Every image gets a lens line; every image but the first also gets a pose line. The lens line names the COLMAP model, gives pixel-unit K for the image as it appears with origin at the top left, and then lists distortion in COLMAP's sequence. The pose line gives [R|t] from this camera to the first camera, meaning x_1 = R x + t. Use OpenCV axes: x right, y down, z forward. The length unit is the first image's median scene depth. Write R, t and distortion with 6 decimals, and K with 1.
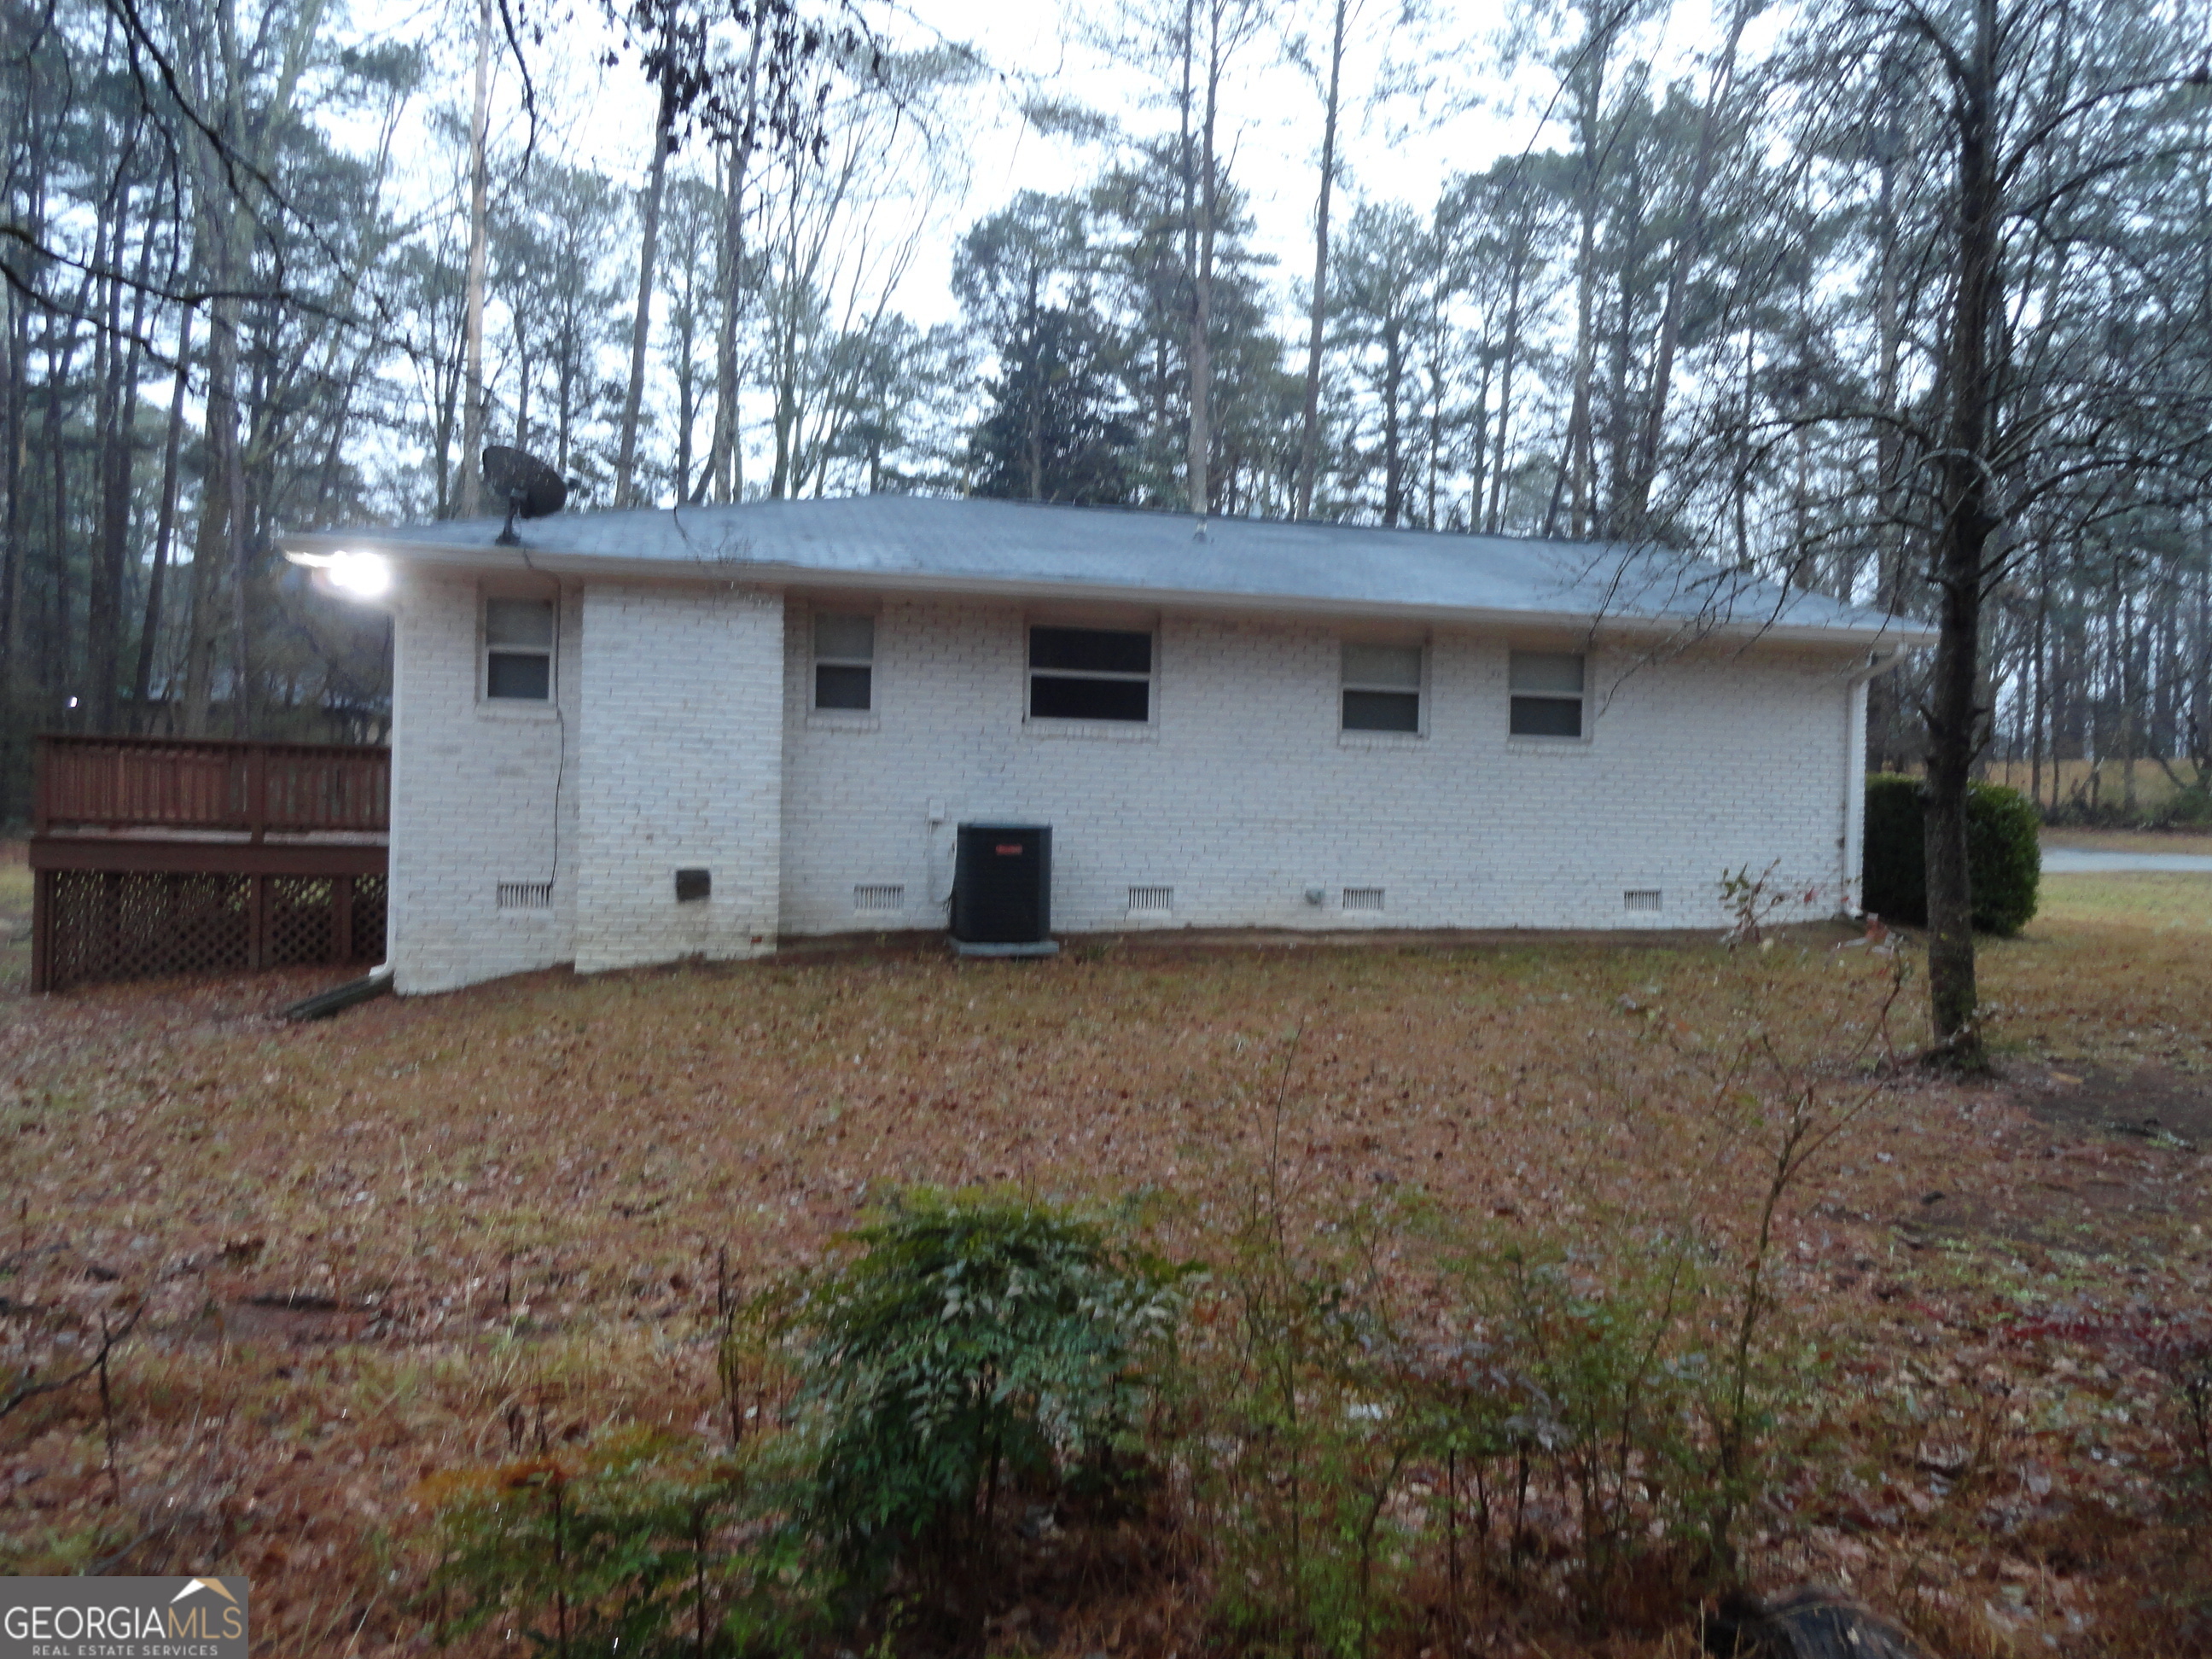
lens RADIAL K [[1490.6, 0, 1160.4], [0, 1490.6, 820.7], [0, 0, 1]] dist [0.000636, 0.000653]
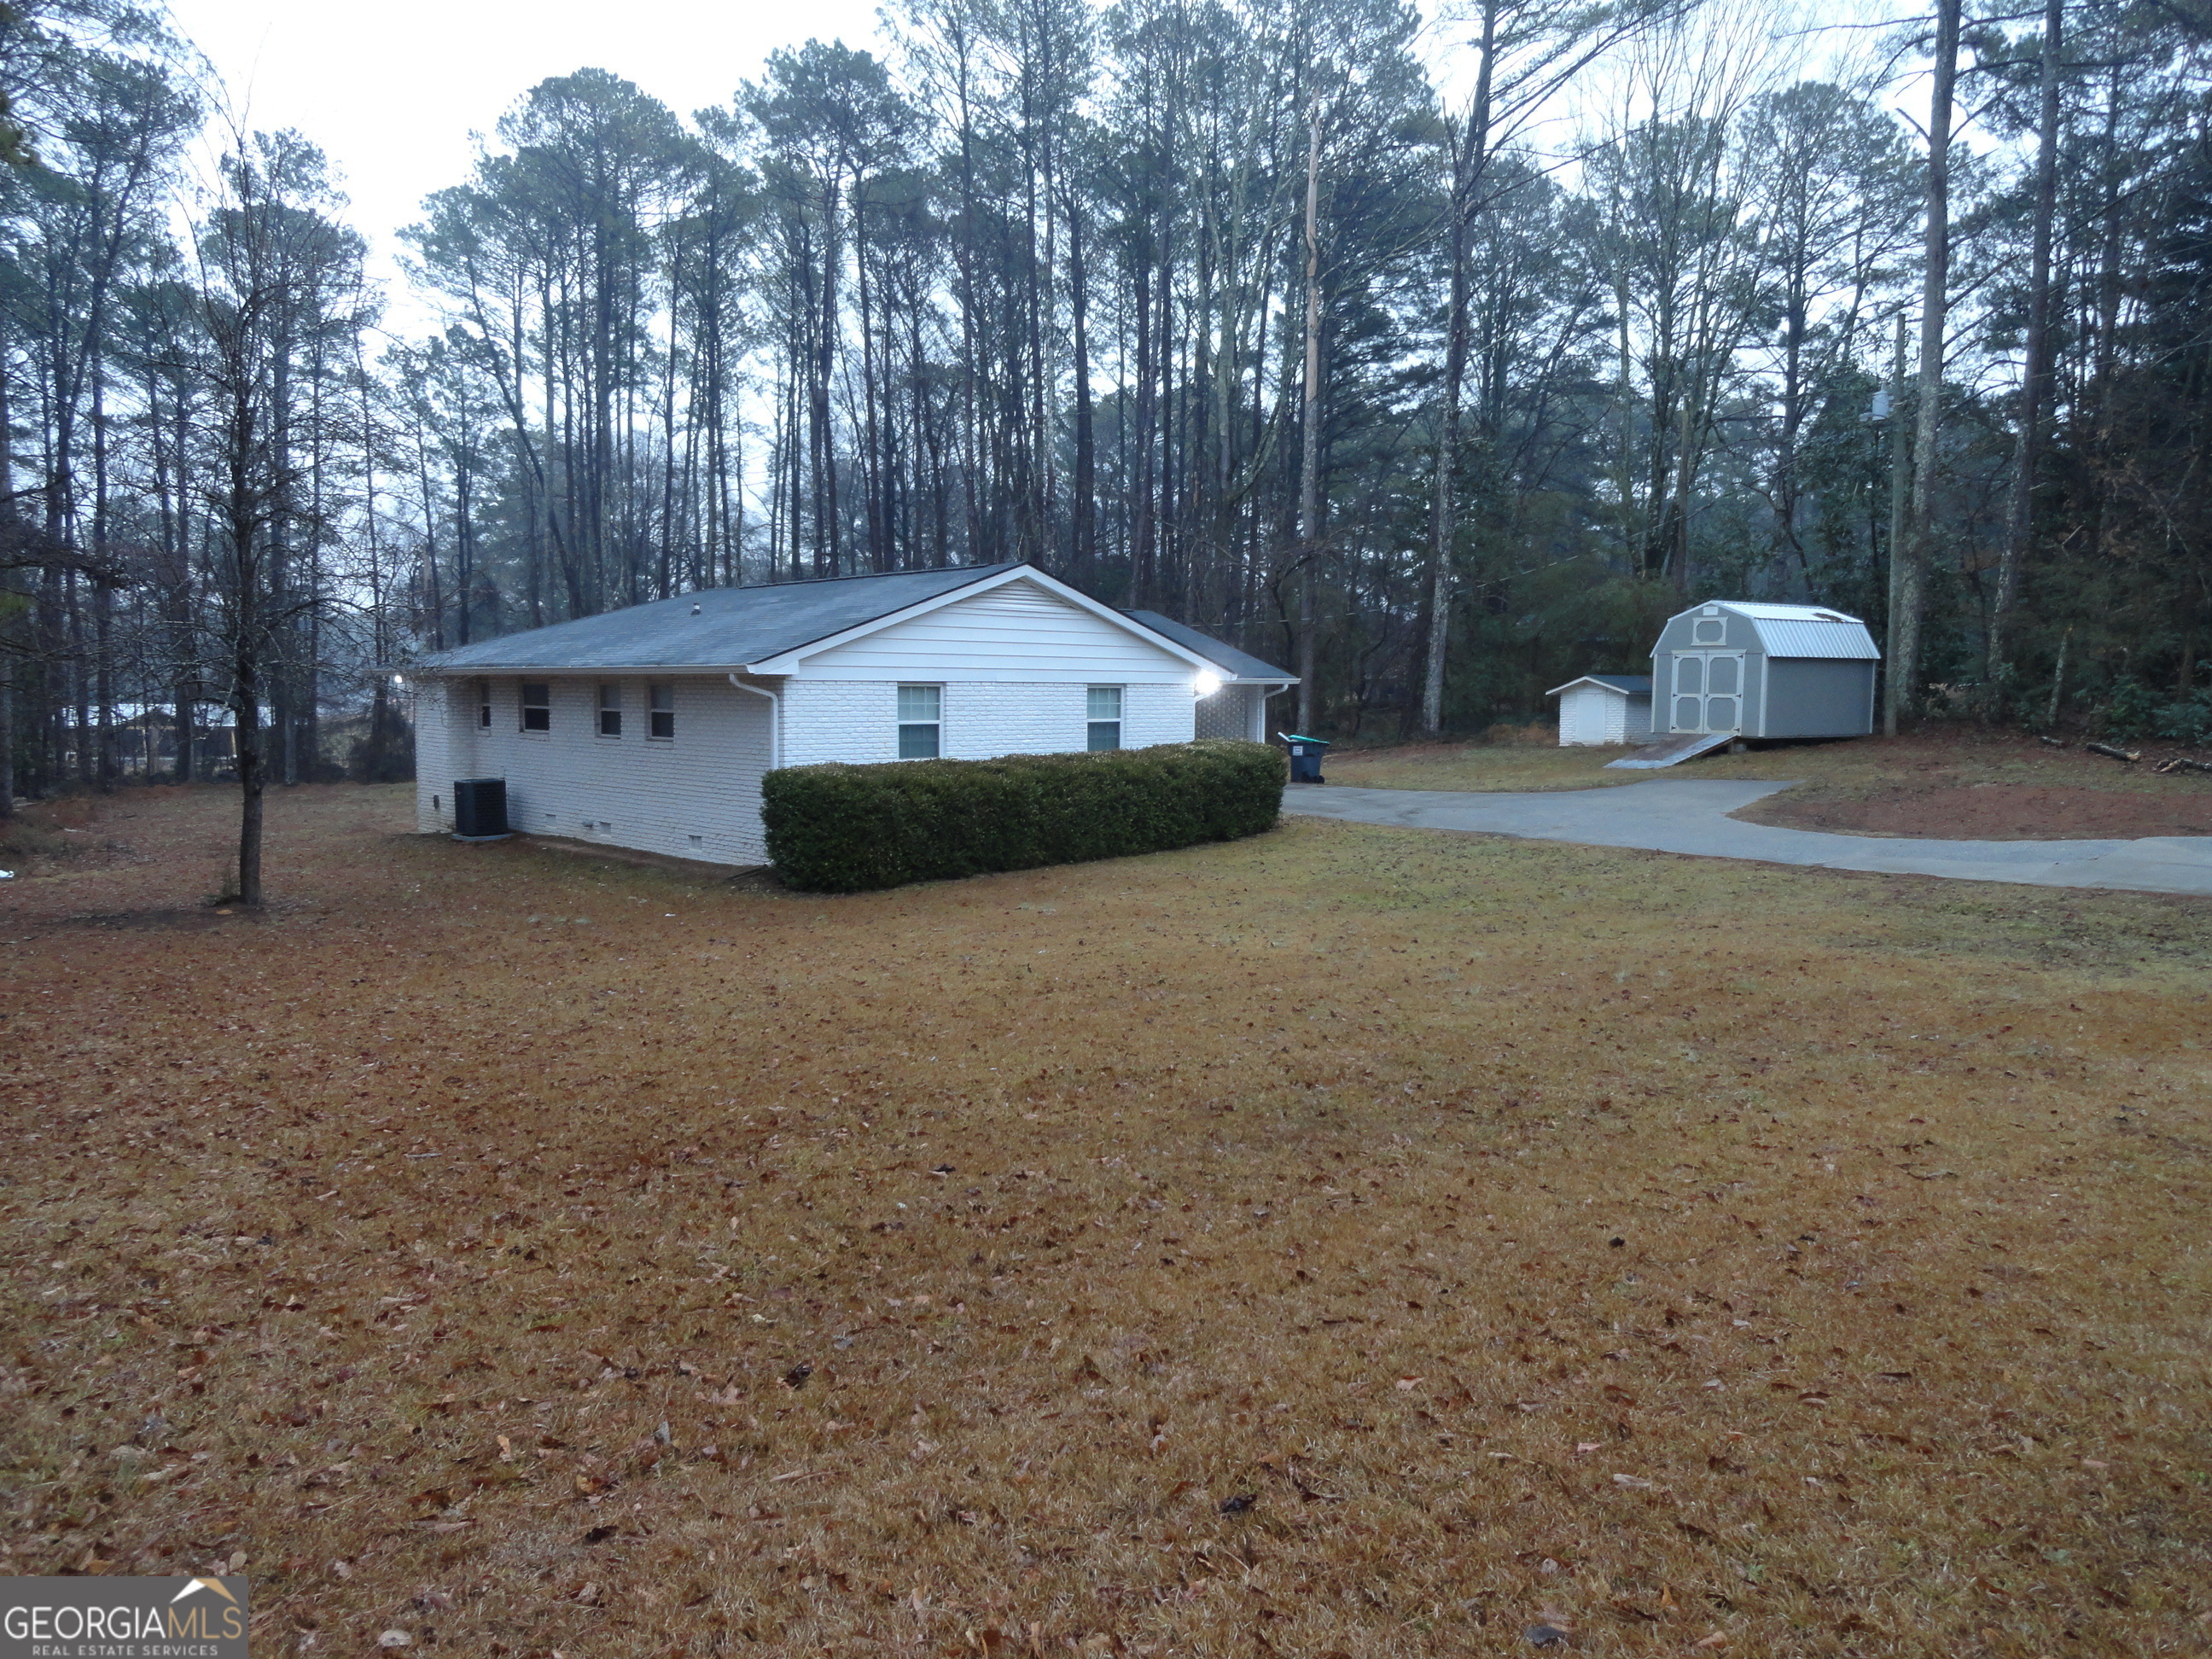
lens RADIAL K [[1531.6, 0, 1106.0], [0, 1531.6, 829.5], [0, 0, 1]] dist [0.003917, -0.000815]
pose [[0.490434, 0.062499, -0.869234, 2.086296], [-0.005070, 0.997613, 0.068869, -0.077977], [0.871463, -0.029369, 0.489580, 0.636087]]
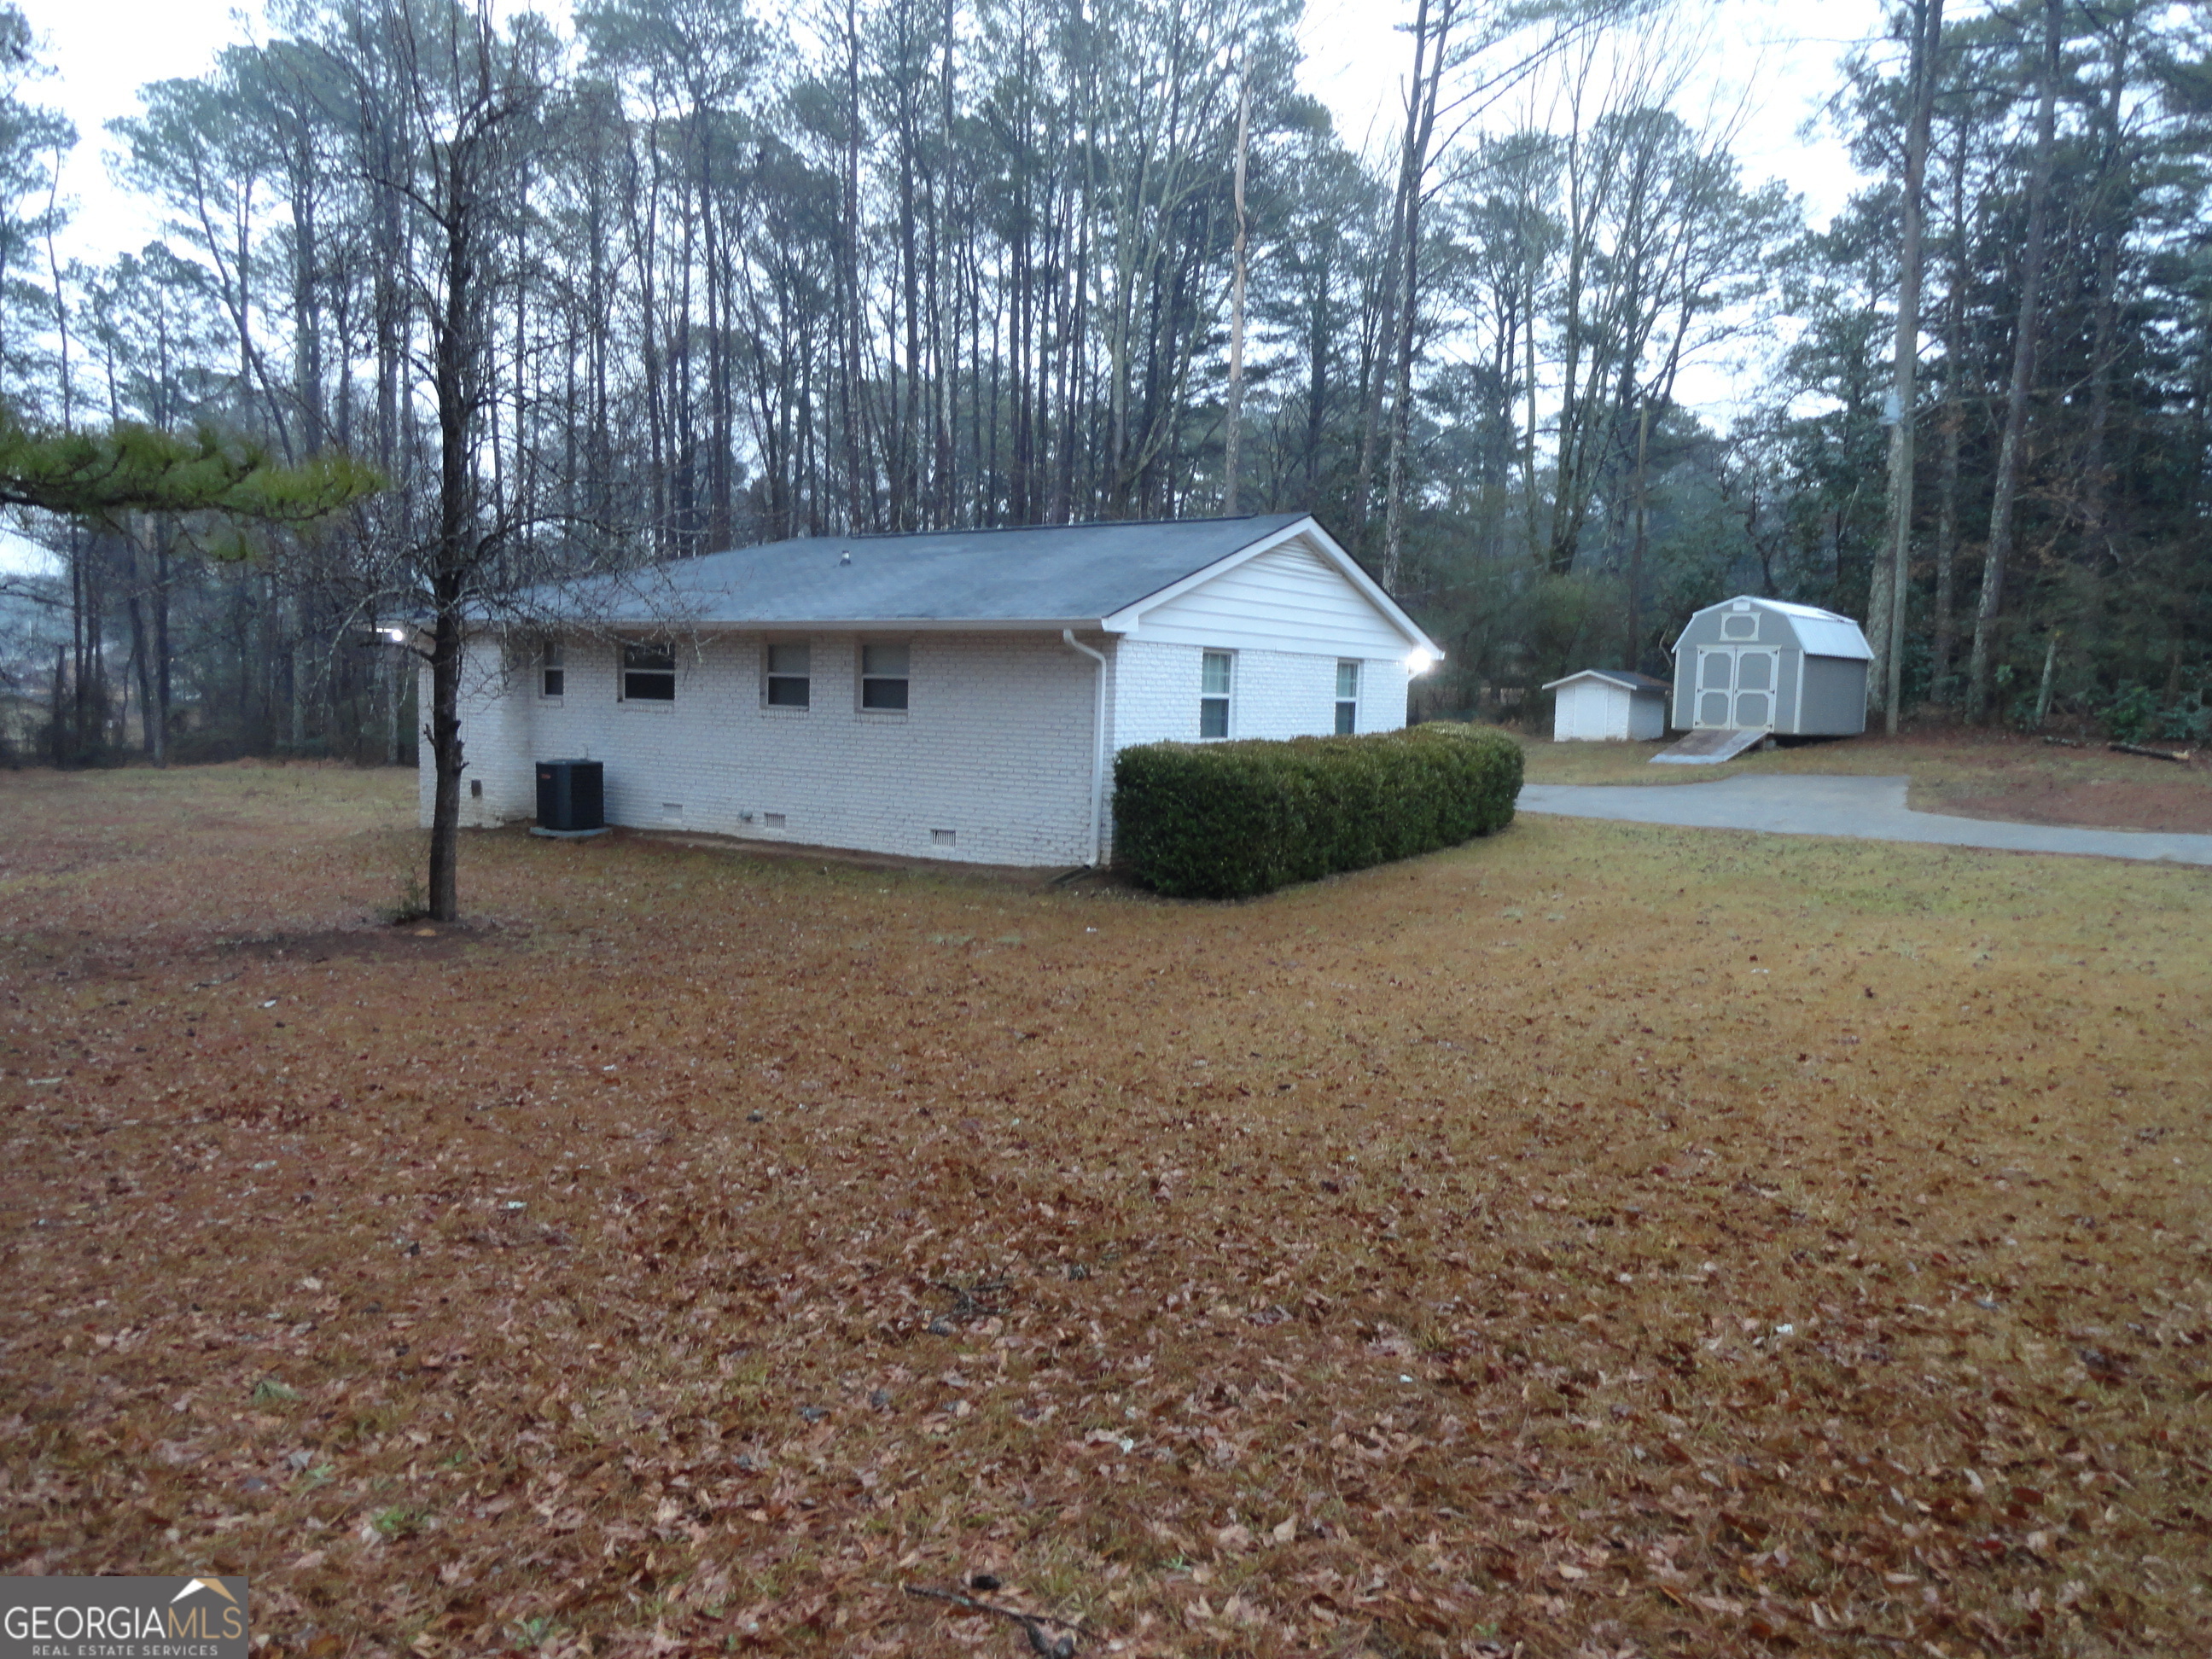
lens RADIAL K [[1525.3, 0, 1106.0], [0, 1525.3, 829.5], [0, 0, 1]] dist [-0.001930, 0.003313]
pose [[0.663542, 0.065233, -0.745290, 1.503219], [-0.021265, 0.997433, 0.068370, -0.049331], [0.747837, -0.029518, 0.663226, 0.255826]]
